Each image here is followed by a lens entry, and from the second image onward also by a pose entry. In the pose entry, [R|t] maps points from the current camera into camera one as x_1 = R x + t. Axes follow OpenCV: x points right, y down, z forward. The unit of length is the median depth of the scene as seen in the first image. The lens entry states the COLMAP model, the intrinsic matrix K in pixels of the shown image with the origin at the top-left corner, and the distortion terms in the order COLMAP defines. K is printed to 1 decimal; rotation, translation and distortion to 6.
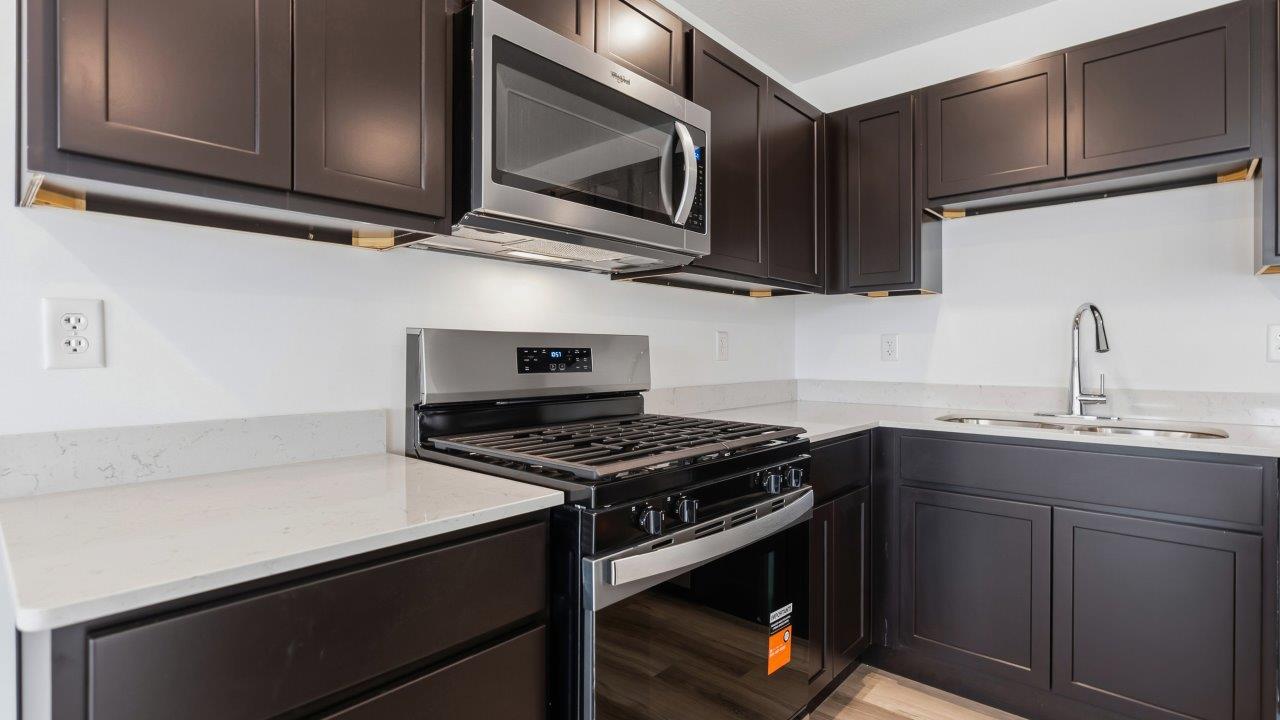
lens RADIAL K [[605.1, 0, 645.6], [0, 605.1, 353.5], [0, 0, 1]] dist [-0.010051, 0.004179]
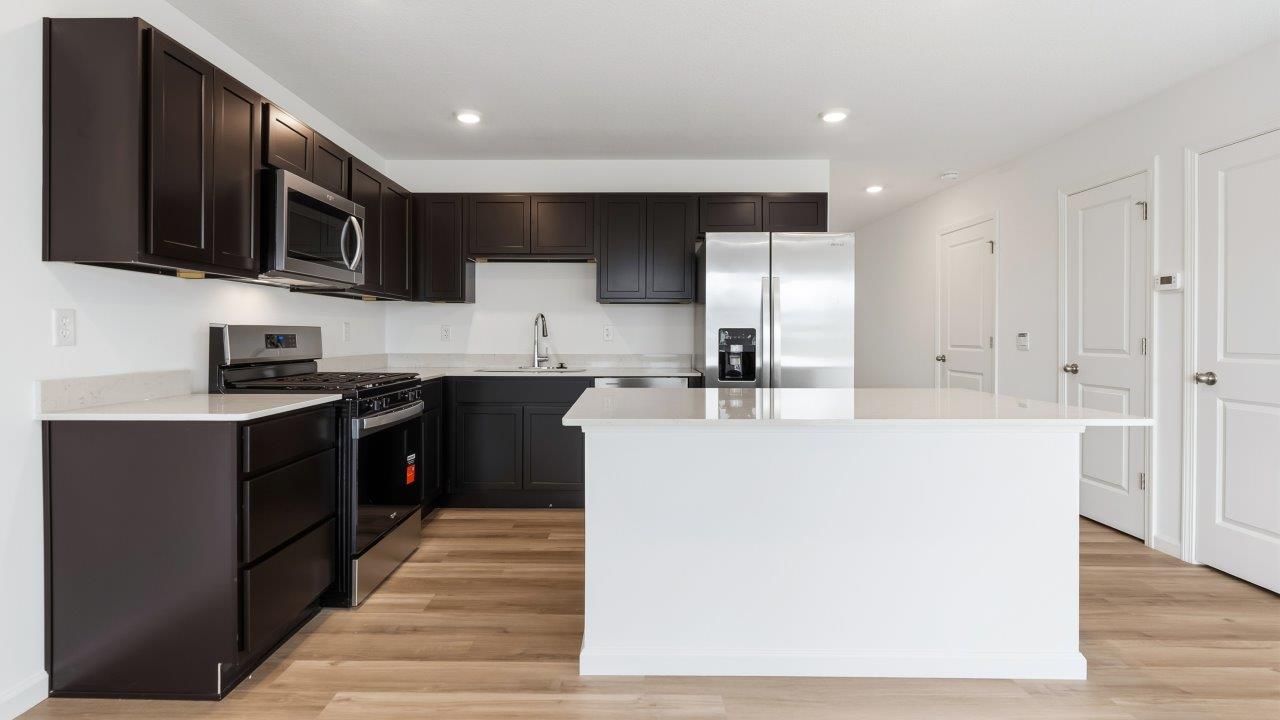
lens RADIAL K [[605.1, 0, 623.5], [0, 605.1, 337.9], [0, 0, 1]] dist [-0.010051, 0.004179]
pose [[0.756247, -0.000079, 0.654286, -0.492750], [-0.003714, 0.999983, 0.004414, -0.009237], [-0.654276, -0.005768, 0.756234, -0.906806]]
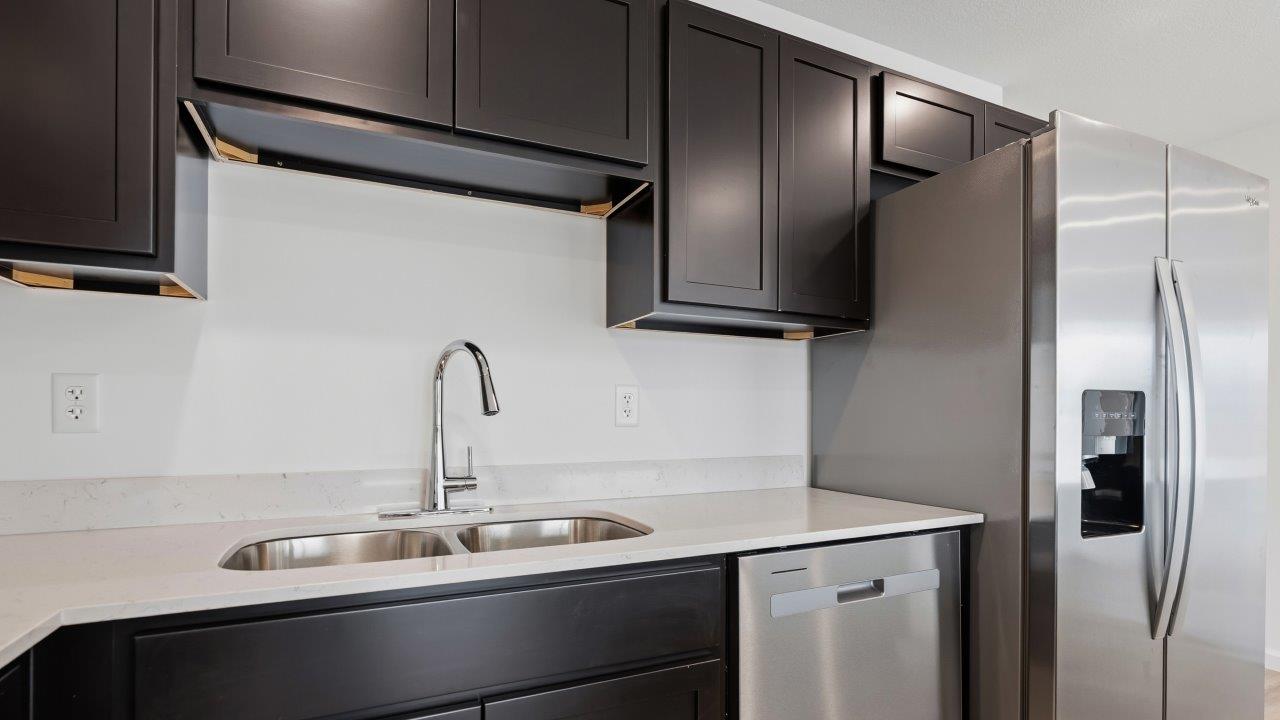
lens RADIAL K [[605.1, 0, 633.4], [0, 605.1, 415.8], [0, 0, 1]] dist [-0.010051, 0.004179]
pose [[0.406665, 0.005264, 0.913562, 0.238532], [-0.002627, 0.999986, -0.004593, 0.002085], [-0.913574, -0.000532, 0.406673, 0.646886]]
